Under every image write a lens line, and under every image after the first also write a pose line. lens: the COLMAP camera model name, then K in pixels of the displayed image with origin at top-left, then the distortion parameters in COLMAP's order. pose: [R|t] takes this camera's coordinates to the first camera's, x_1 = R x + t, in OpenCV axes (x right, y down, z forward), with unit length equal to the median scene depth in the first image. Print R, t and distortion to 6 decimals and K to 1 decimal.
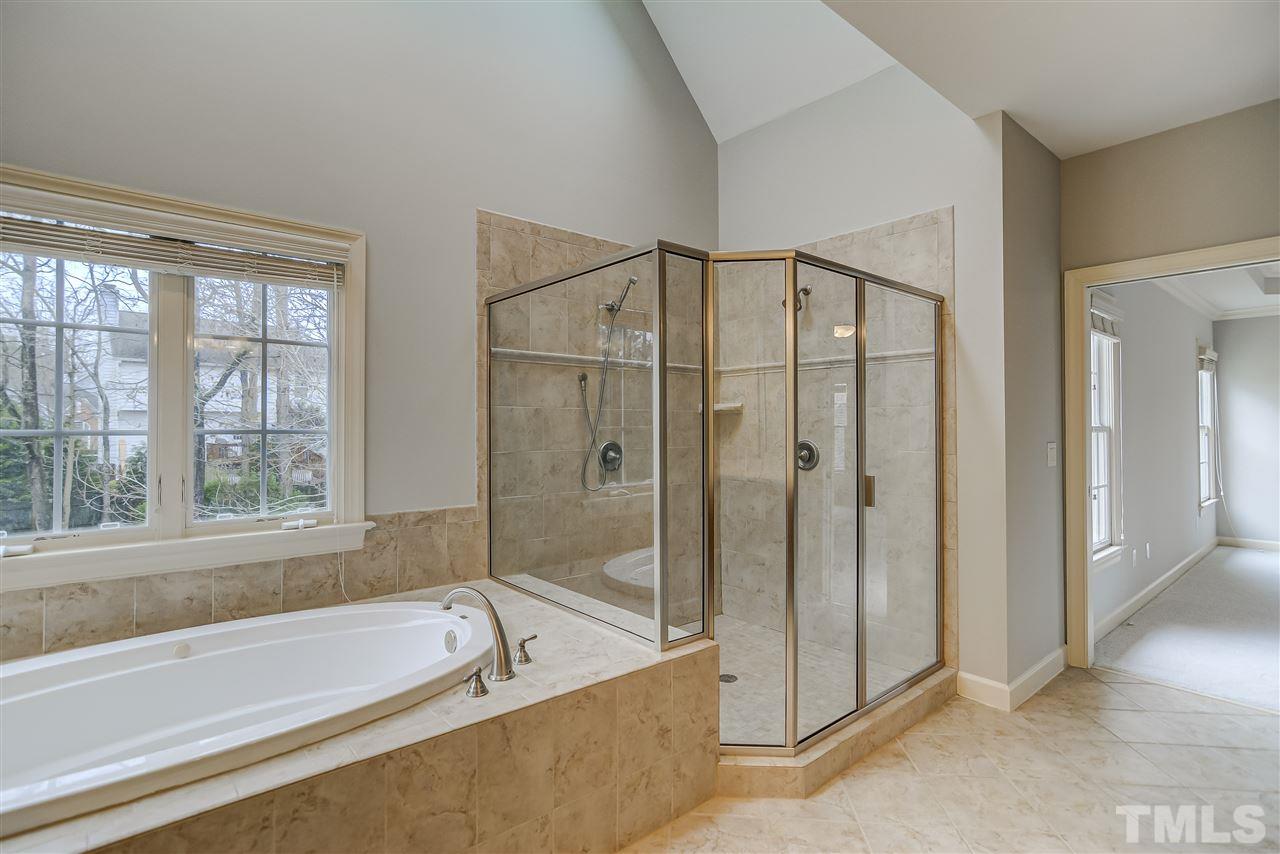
lens RADIAL K [[623.4, 0, 639.6], [0, 623.4, 420.2], [0, 0, 1]] dist [-0.002608, 0.000308]
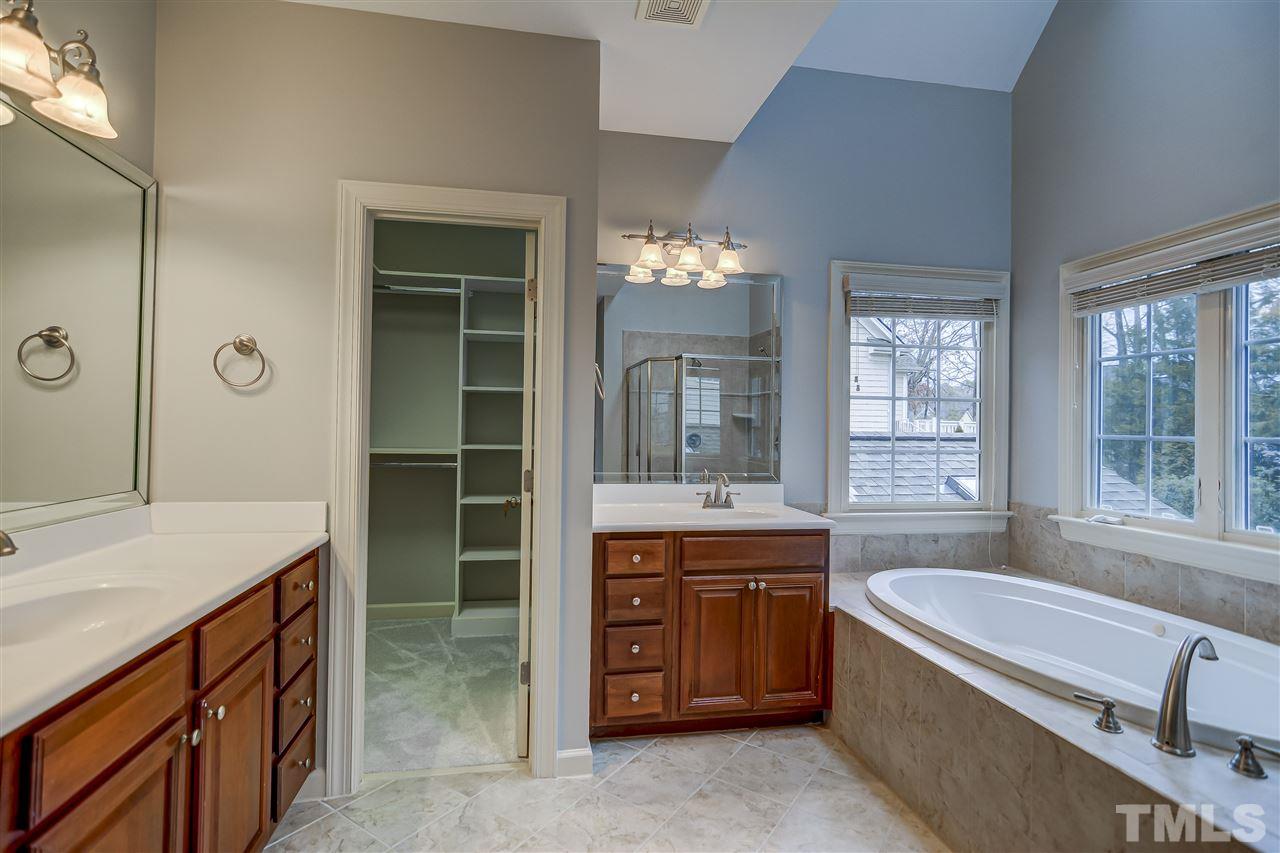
lens RADIAL K [[623.4, 0, 639.6], [0, 623.4, 419.7], [0, 0, 1]] dist [-0.002608, 0.000308]
pose [[-0.491512, -0.018983, -0.870664, 0.731069], [-0.010189, 0.999819, -0.016047, 0.012572], [0.870811, 0.000984, -0.491616, 0.722721]]
